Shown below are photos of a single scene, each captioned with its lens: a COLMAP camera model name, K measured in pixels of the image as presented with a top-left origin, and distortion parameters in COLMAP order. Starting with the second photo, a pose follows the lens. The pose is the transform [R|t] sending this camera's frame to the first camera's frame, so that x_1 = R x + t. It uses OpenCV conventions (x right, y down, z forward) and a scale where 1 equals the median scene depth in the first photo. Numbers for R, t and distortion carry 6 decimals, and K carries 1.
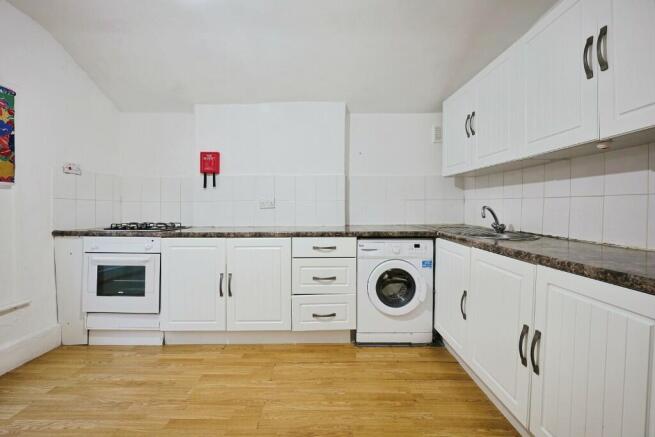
lens RADIAL K [[279.6, 0, 316.6], [0, 279.6, 206.6], [0, 0, 1]] dist [-0.000406, 0.000101]
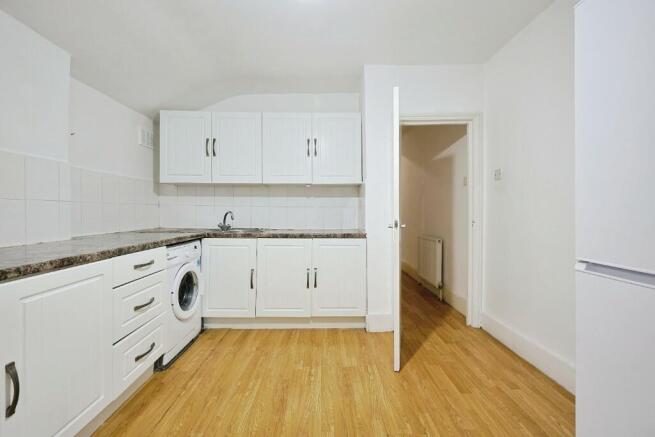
lens RADIAL K [[279.6, 0, 325.7], [0, 279.6, 214.0], [0, 0, 1]] dist [-0.000406, 0.000101]
pose [[0.000588, -0.005037, 0.999987, -0.817316], [0.020158, 0.999784, 0.005024, 0.016372], [-0.999797, 0.020155, 0.000689, 0.543826]]
